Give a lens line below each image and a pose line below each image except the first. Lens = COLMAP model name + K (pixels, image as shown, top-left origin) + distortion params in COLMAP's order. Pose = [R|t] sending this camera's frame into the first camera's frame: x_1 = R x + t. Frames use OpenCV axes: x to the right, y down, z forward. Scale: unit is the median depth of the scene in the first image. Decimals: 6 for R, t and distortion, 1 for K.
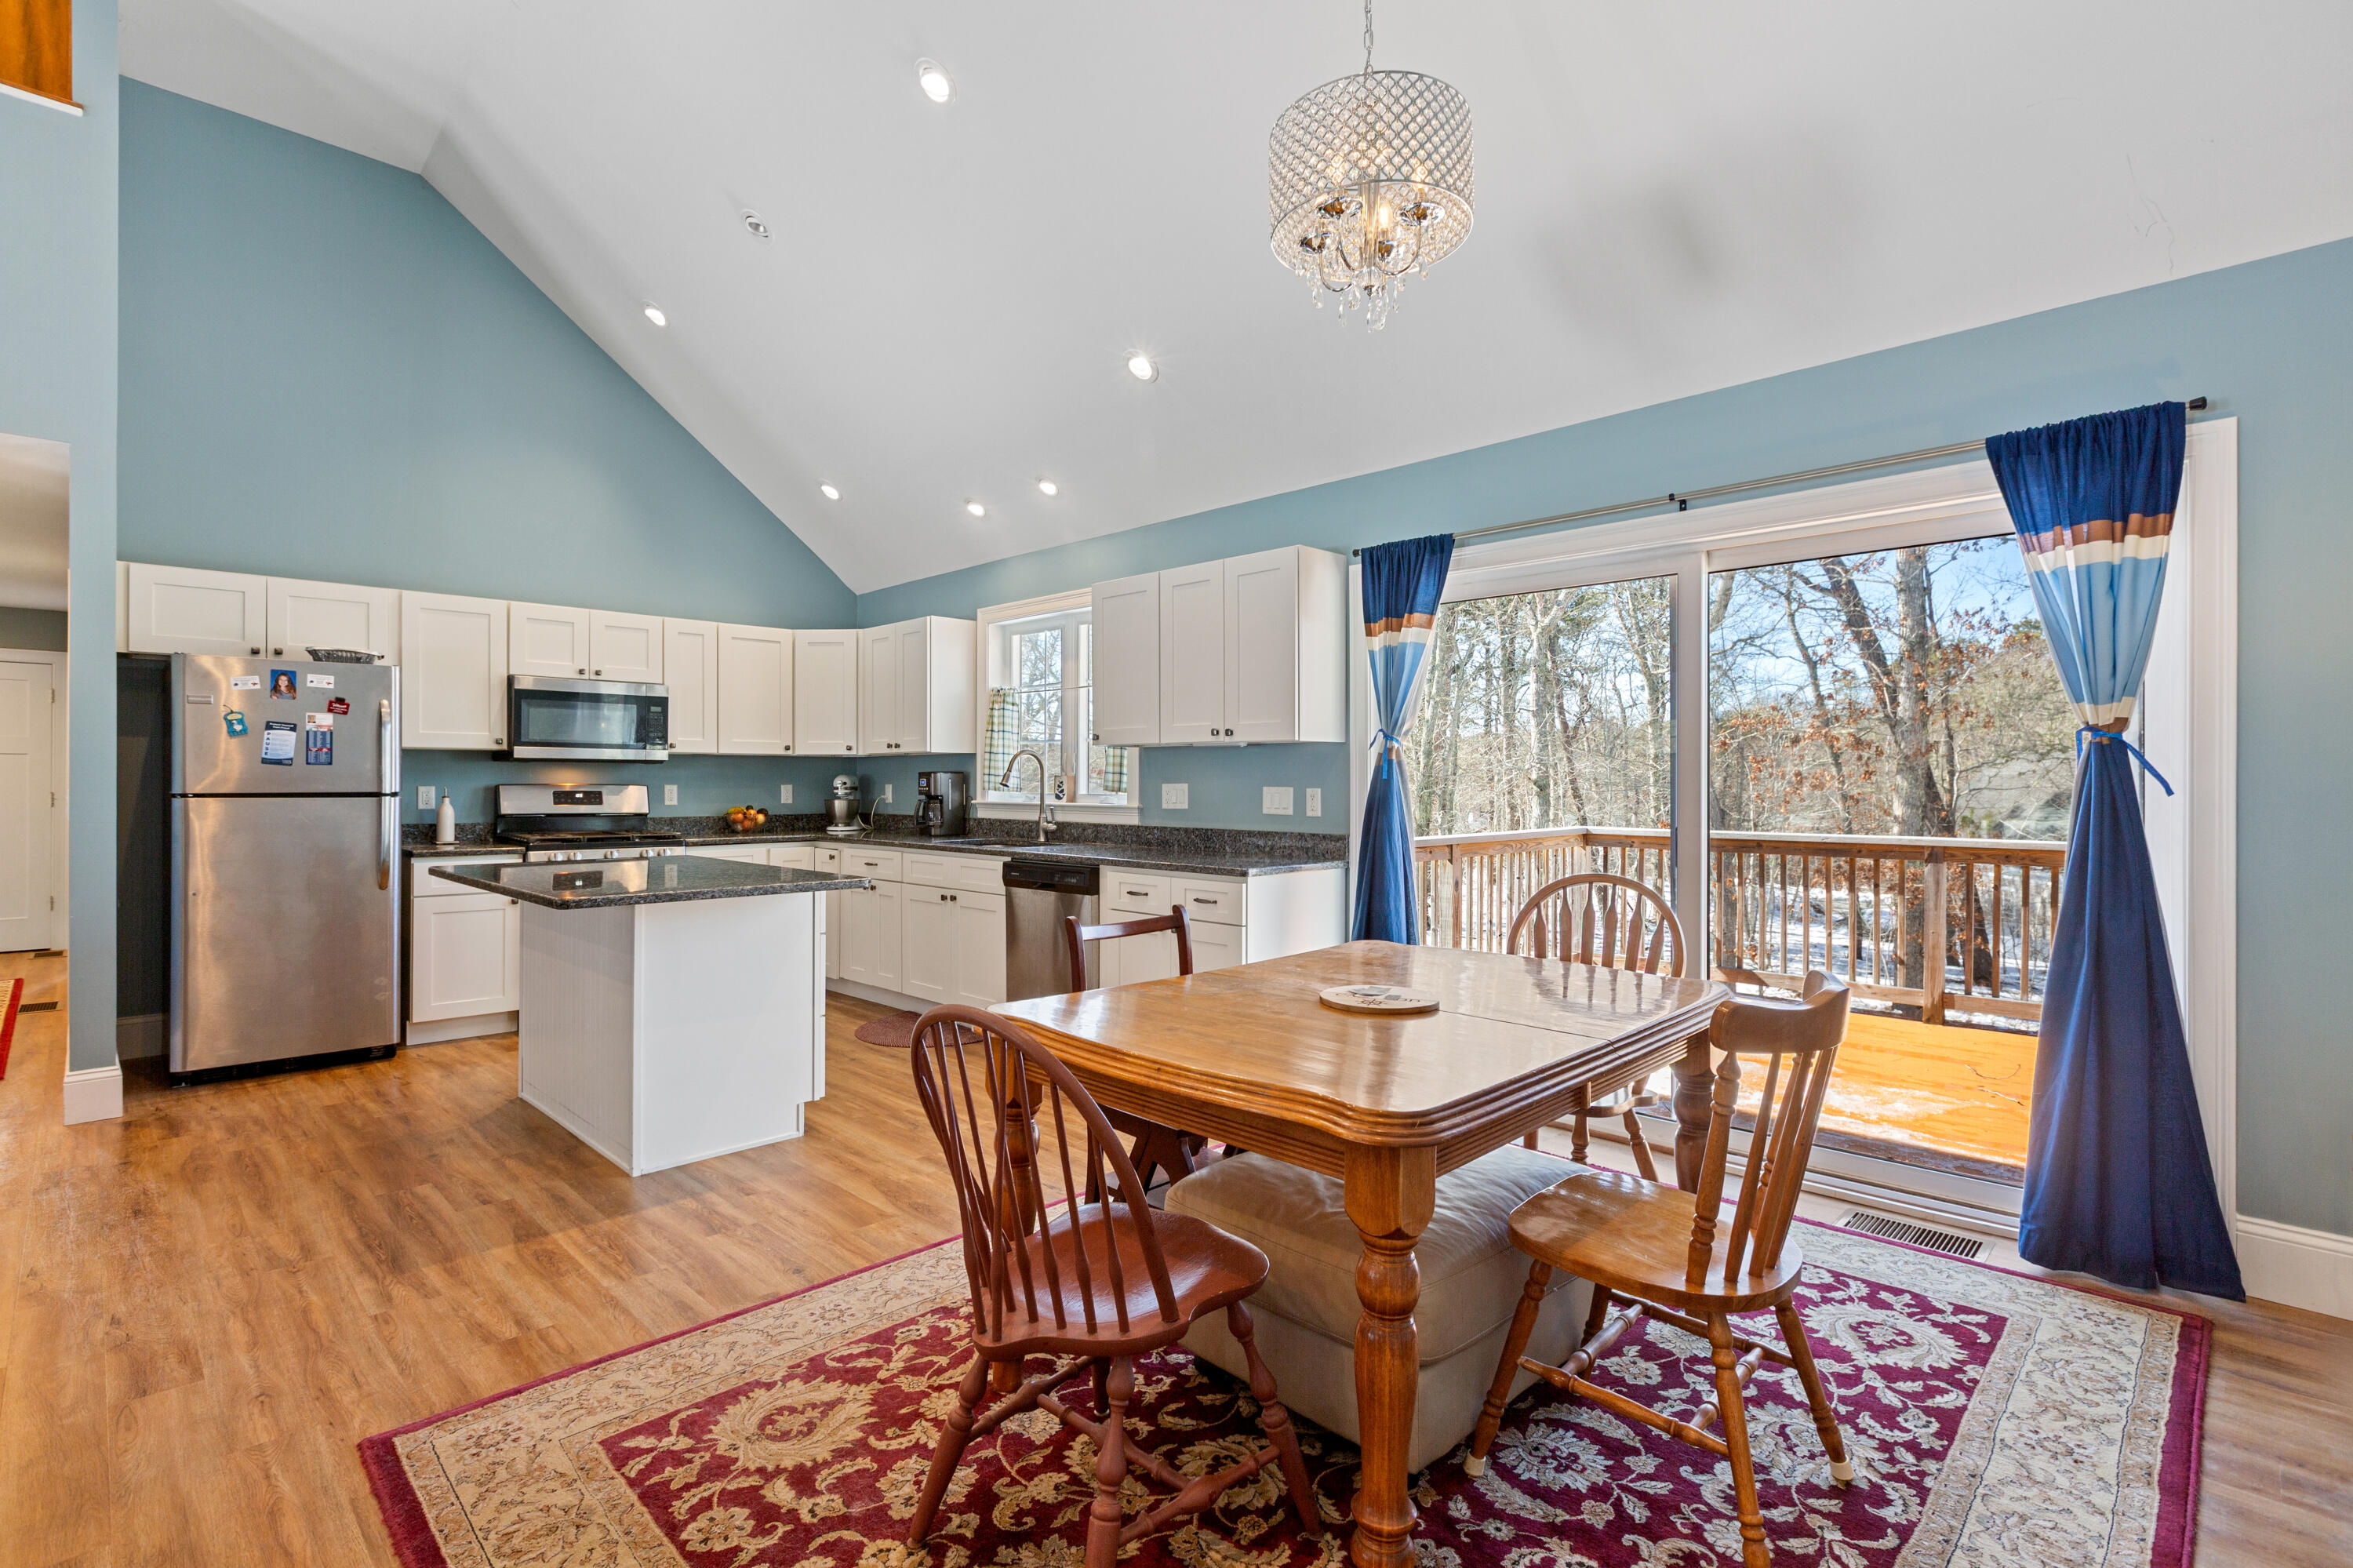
lens RADIAL K [[1115.7, 0, 1156.2], [0, 1115.7, 780.8], [0, 0, 1]] dist [0.000823, -0.001229]
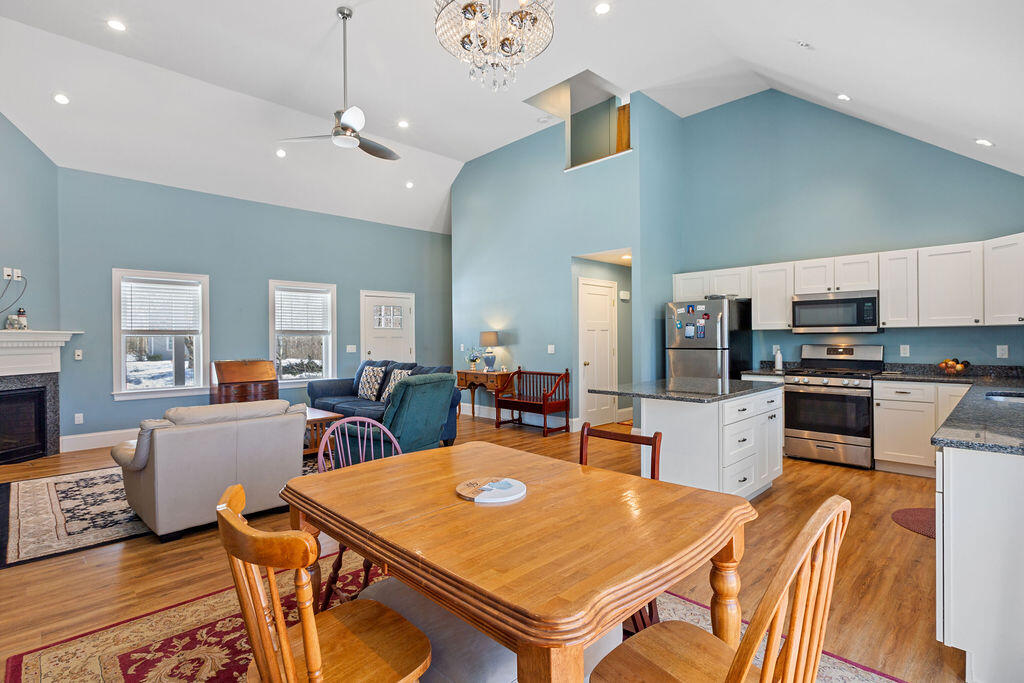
lens RADIAL K [[485.5, 0, 509.1], [0, 485.5, 342.3], [0, 0, 1]] dist [0.000823, -0.001229]
pose [[0.004224, 0.004189, -0.999982, 0.380193], [0.009266, 0.999948, 0.004228, -0.011191], [0.999948, -0.009284, 0.004185, 0.437412]]
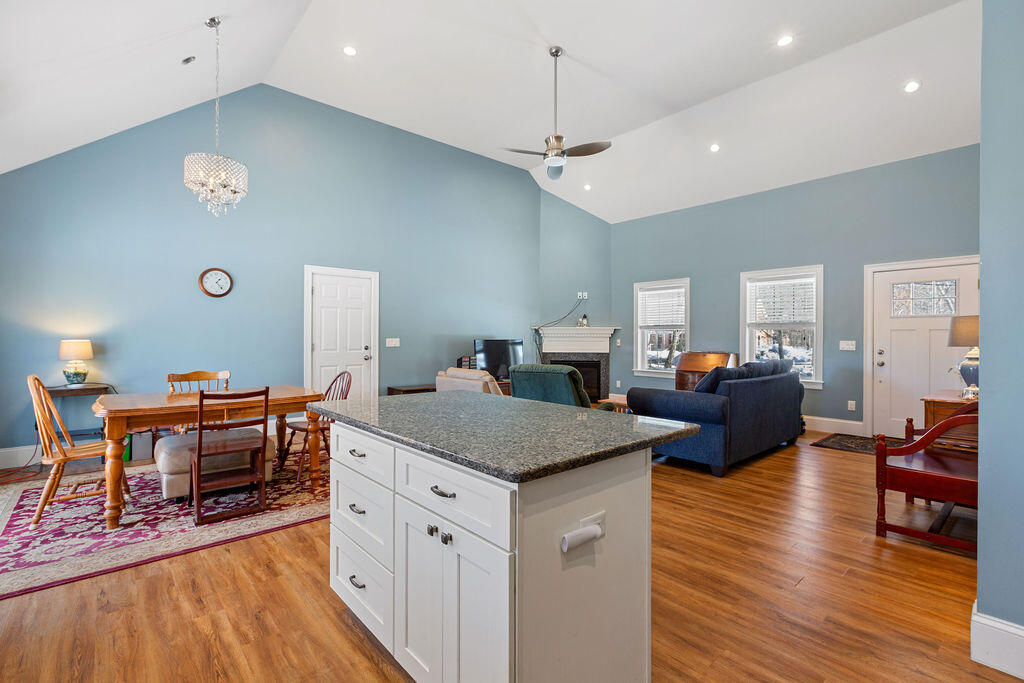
lens RADIAL K [[464.3, 0, 507.5], [0, 464.3, 336.4], [0, 0, 1]] dist [0.001343, 0.000665]
pose [[-0.998721, -0.007253, 0.050037, -0.366180], [-0.007454, 0.999965, -0.003831, -0.000294], [-0.050008, -0.004199, -0.998740, 1.062860]]
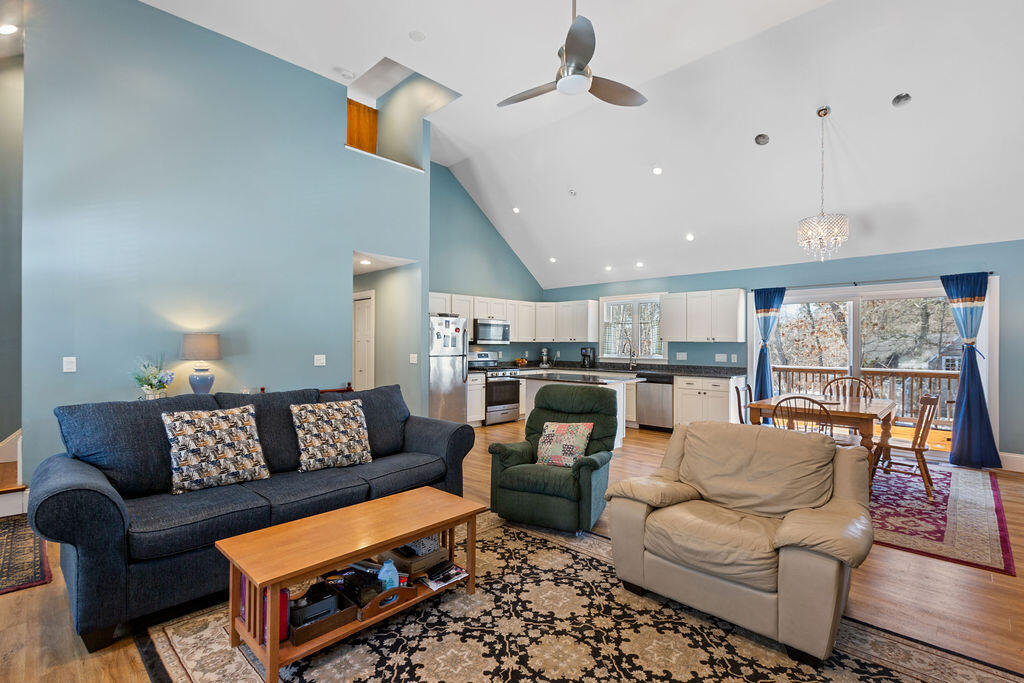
lens RADIAL K [[464.3, 0, 524.7], [0, 464.3, 341.8], [0, 0, 1]] dist [0.001343, 0.000665]
pose [[0.998908, 0.002364, 0.046667, -0.498519], [-0.002170, 0.999989, -0.004188, -0.021661], [-0.046676, 0.004082, 0.998902, -0.380707]]
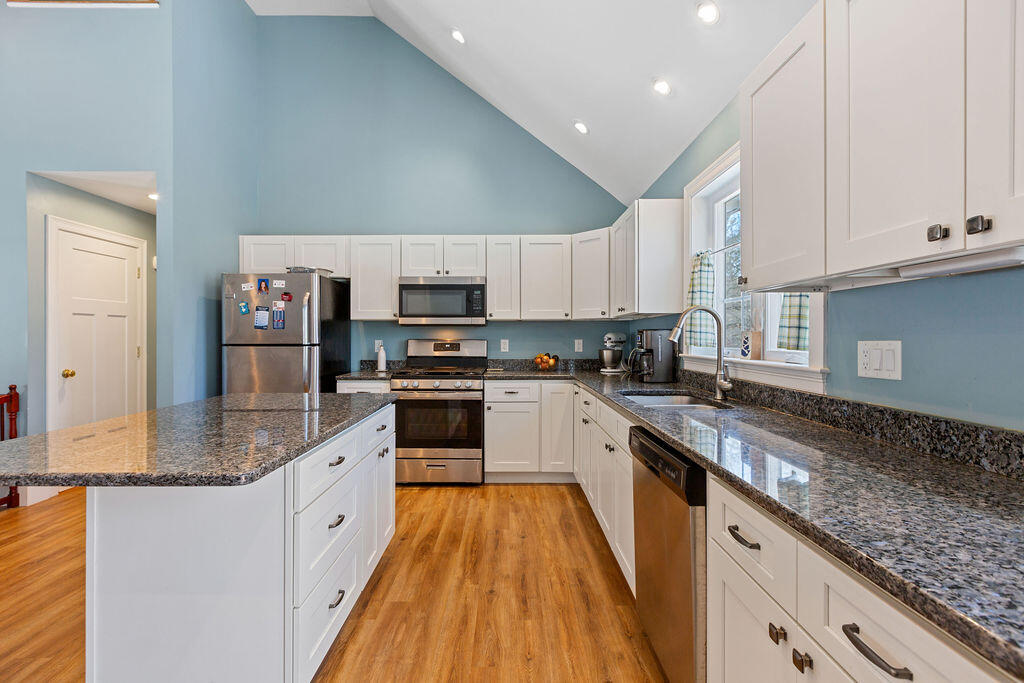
lens RADIAL K [[464.3, 0, 505.3], [0, 464.3, 337.8], [0, 0, 1]] dist [0.001343, 0.000665]
pose [[0.715104, -0.000650, -0.699017, 0.048577], [0.002343, 0.999996, 0.001467, -0.000034], [0.699014, -0.002687, 0.715103, 0.599124]]
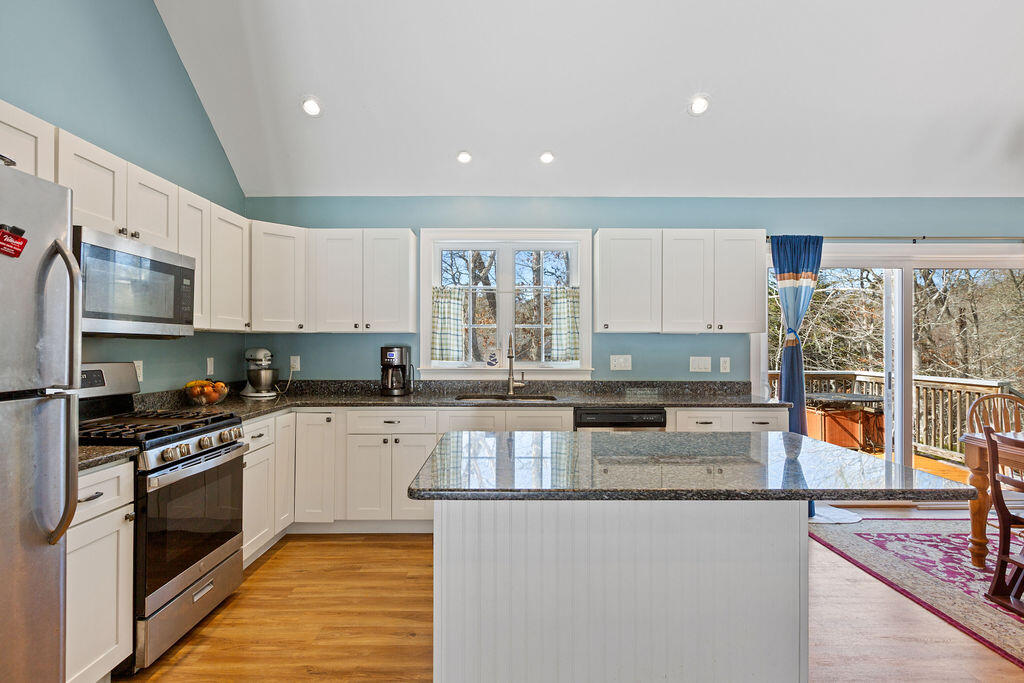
lens RADIAL K [[533.3, 0, 504.3], [0, 533.3, 342.7], [0, 0, 1]] dist [0.001439, 0.000057]
pose [[0.693812, 0.002592, 0.720152, -0.636795], [-0.000846, 0.999996, -0.002783, -0.012709], [-0.720156, 0.001322, 0.693811, 0.533735]]
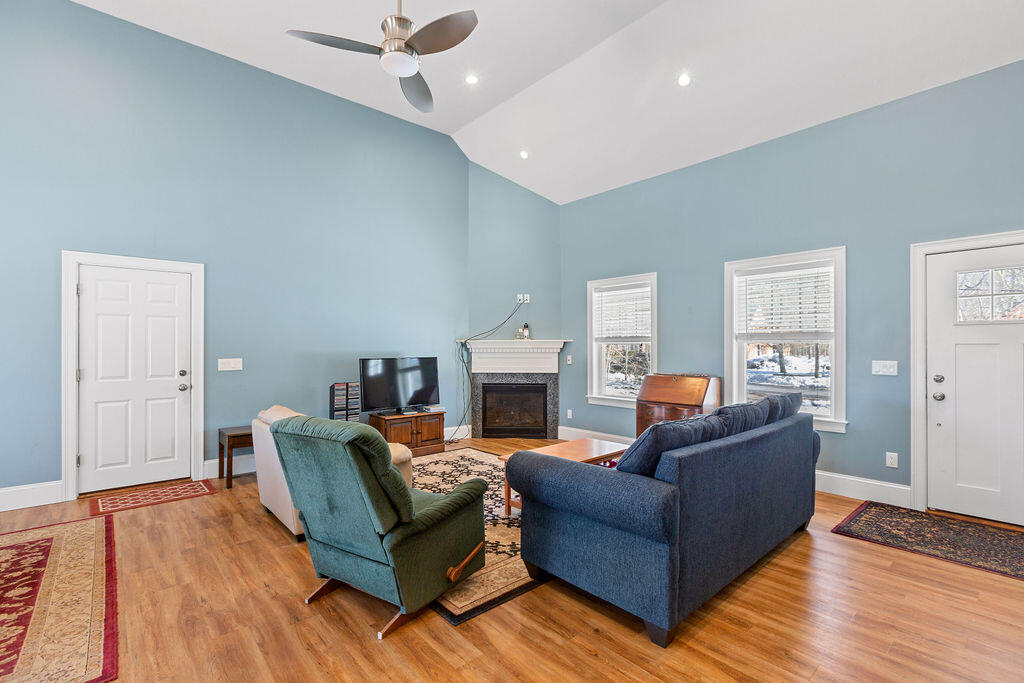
lens RADIAL K [[464.3, 0, 506.7], [0, 464.3, 347.6], [0, 0, 1]] dist [0.001343, 0.000665]
pose [[-0.998654, -0.001445, 0.051840, -0.556578], [-0.001494, 0.999998, -0.000899, -0.017650], [-0.051838, -0.000975, -0.998655, 0.693862]]
